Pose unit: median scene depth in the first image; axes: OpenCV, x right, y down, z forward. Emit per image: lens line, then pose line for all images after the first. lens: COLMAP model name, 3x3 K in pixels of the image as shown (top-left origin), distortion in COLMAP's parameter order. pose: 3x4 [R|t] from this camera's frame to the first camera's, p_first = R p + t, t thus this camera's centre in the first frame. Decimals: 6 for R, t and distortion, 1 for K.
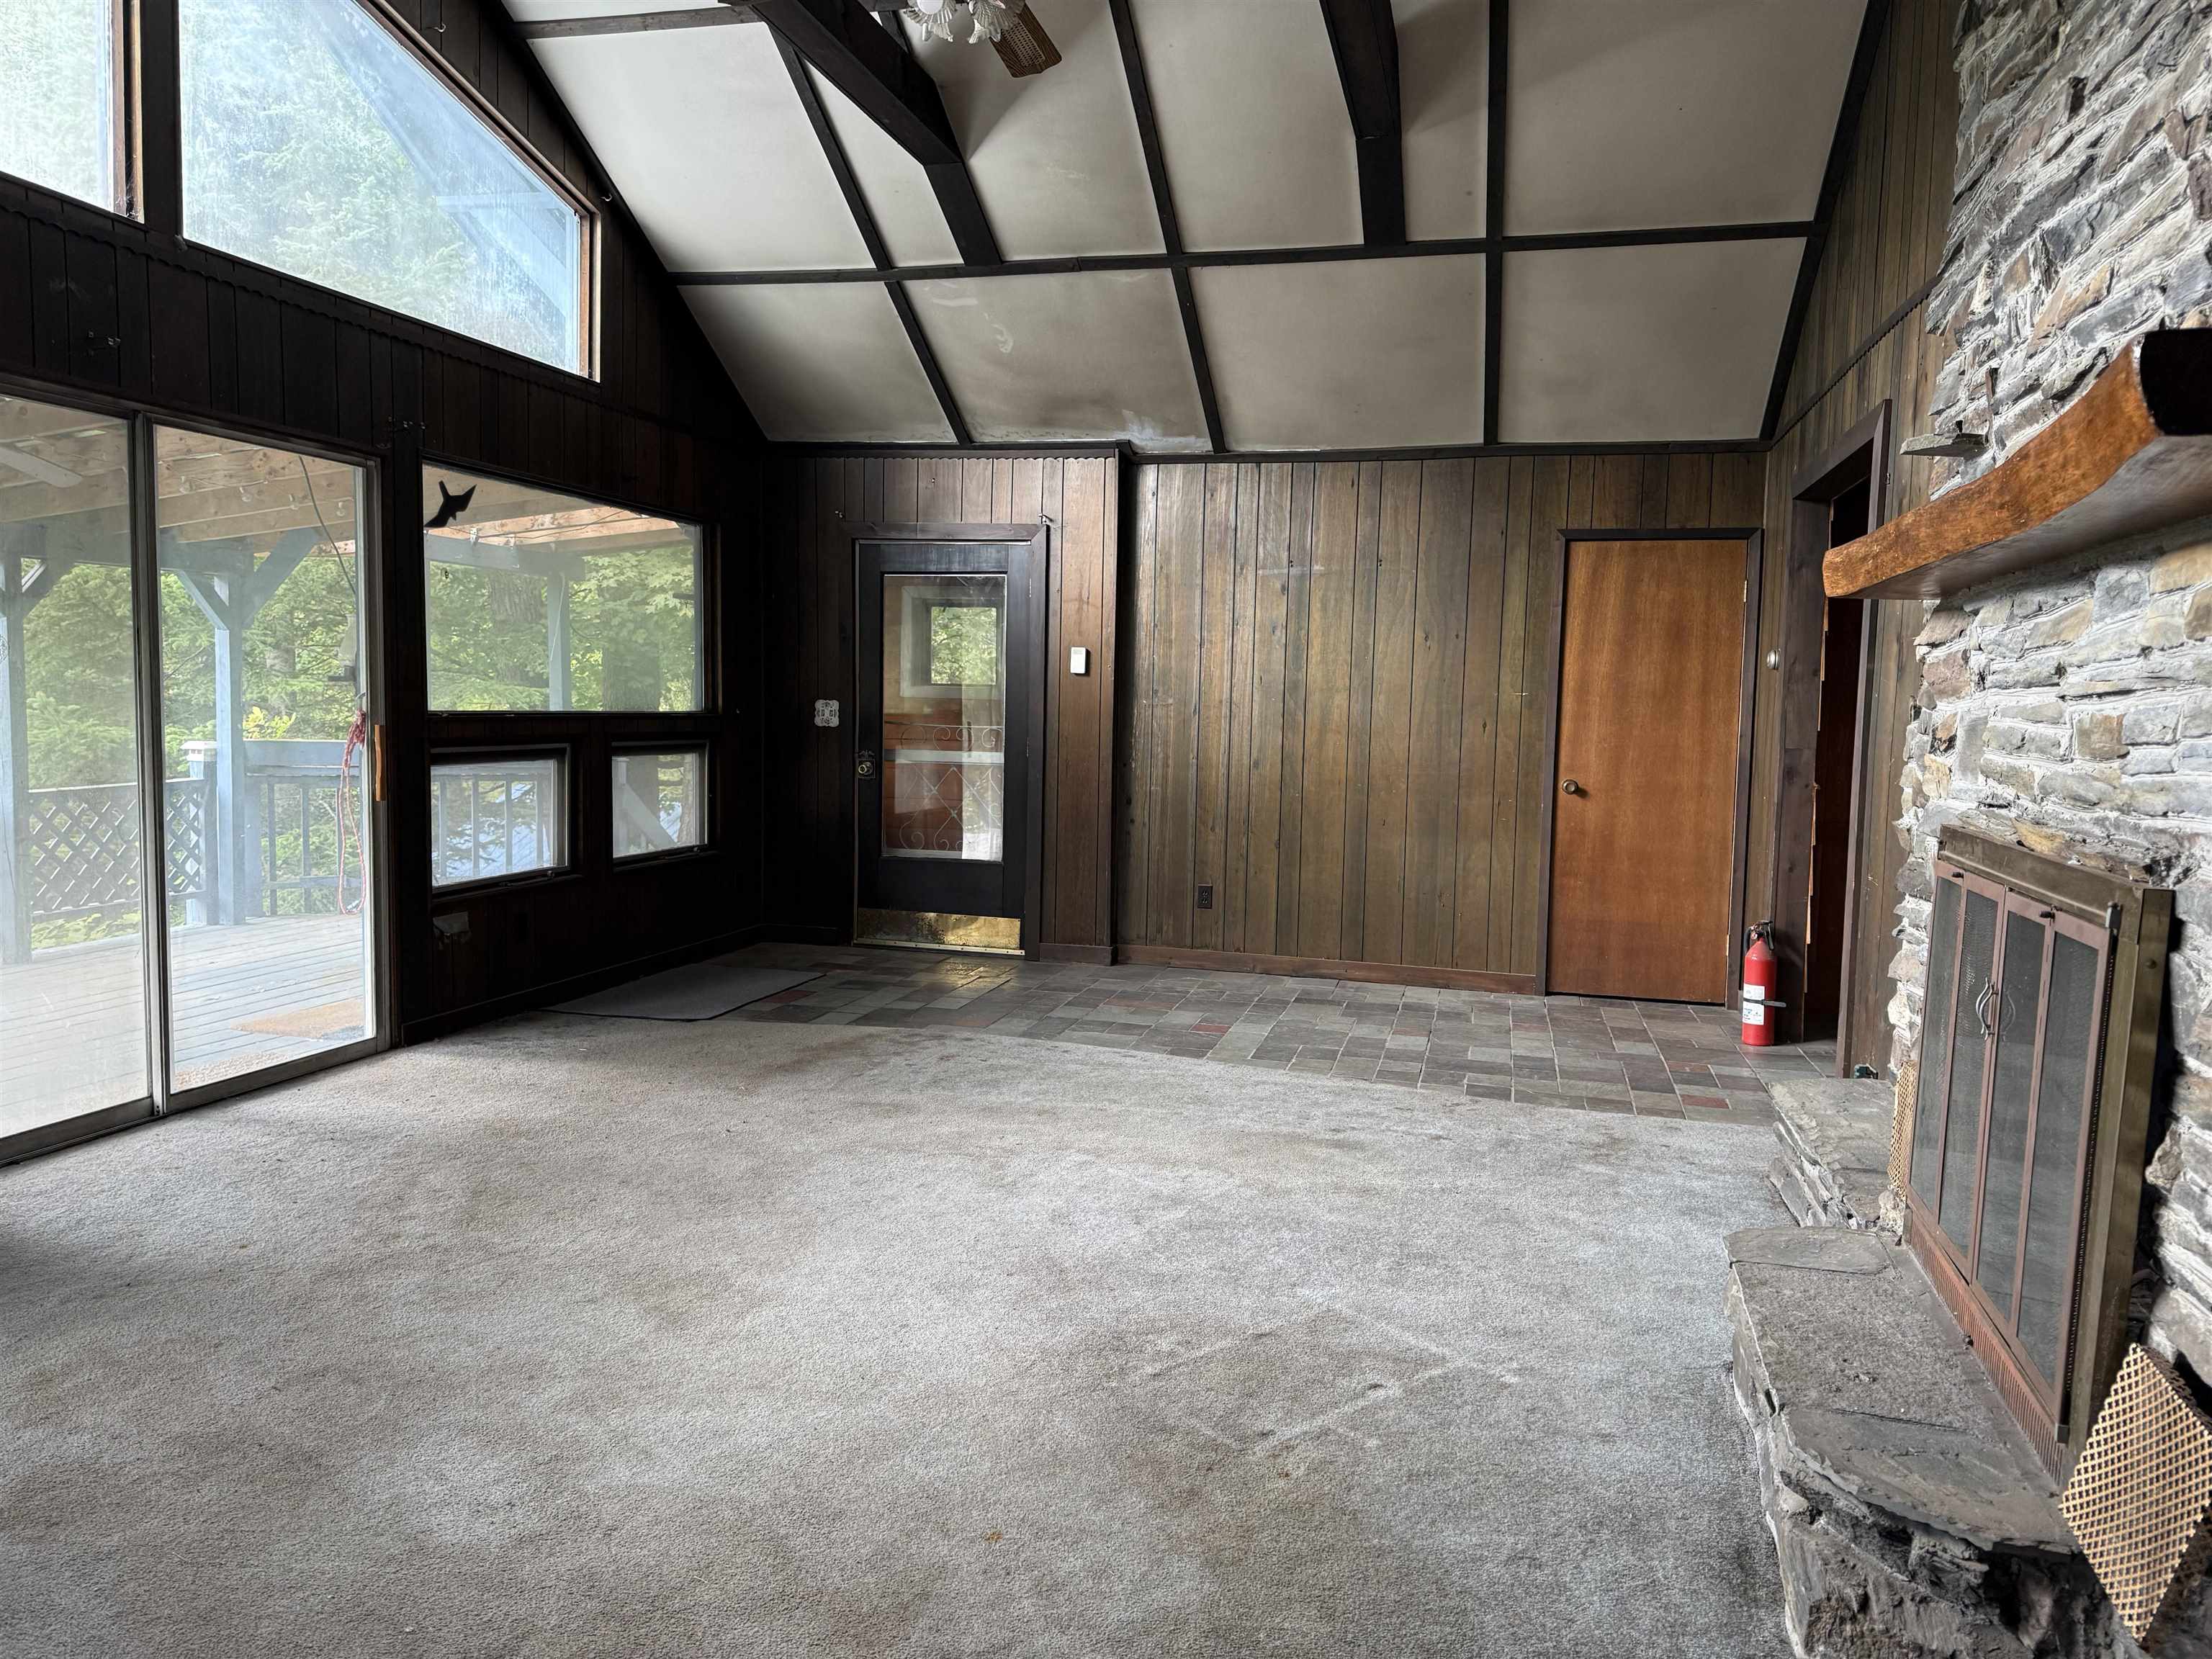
lens RADIAL K [[1534.2, 0, 1105.5], [0, 1534.2, 830.7], [0, 0, 1]] dist [0.006659, 0.000001]
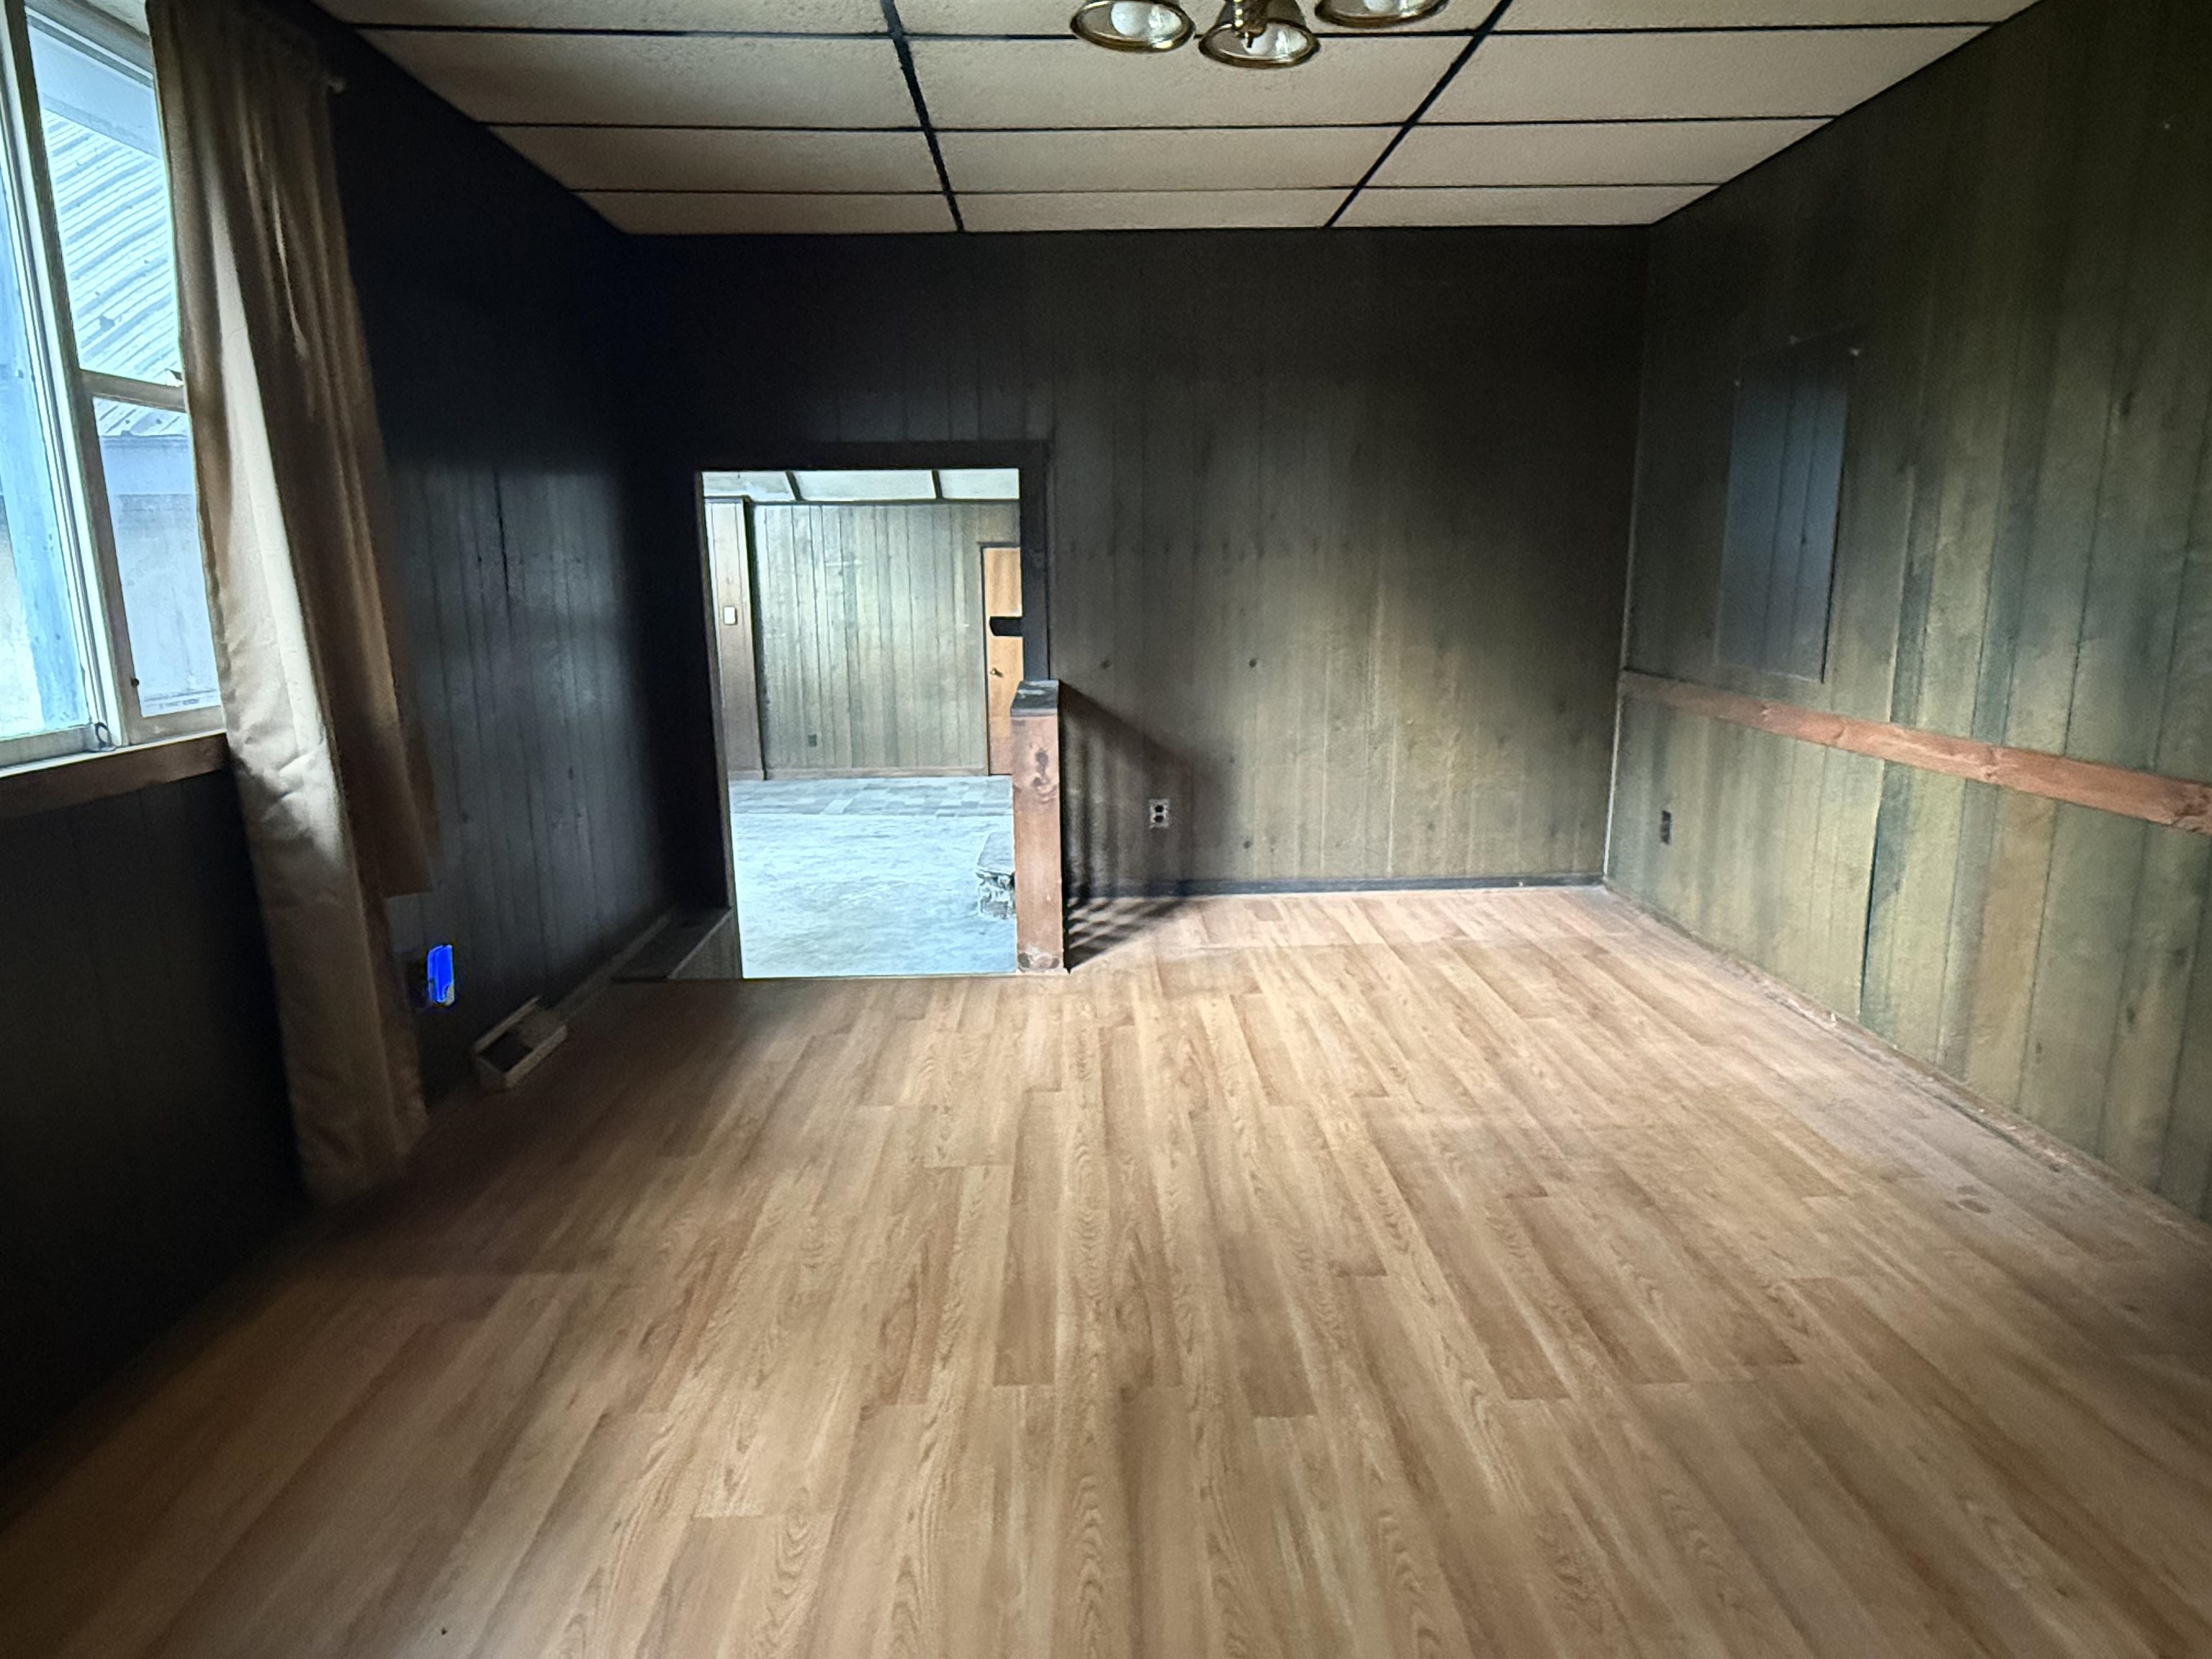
lens RADIAL K [[1341.8, 0, 1104.7], [0, 1341.8, 834.1], [0, 0, 1]] dist [0.001894, 0.000027]
pose [[0.958137, -0.093931, 0.270465, -0.049630], [0.061523, 0.990131, 0.125918, -0.029044], [-0.279623, -0.104007, 0.954460, -0.713885]]
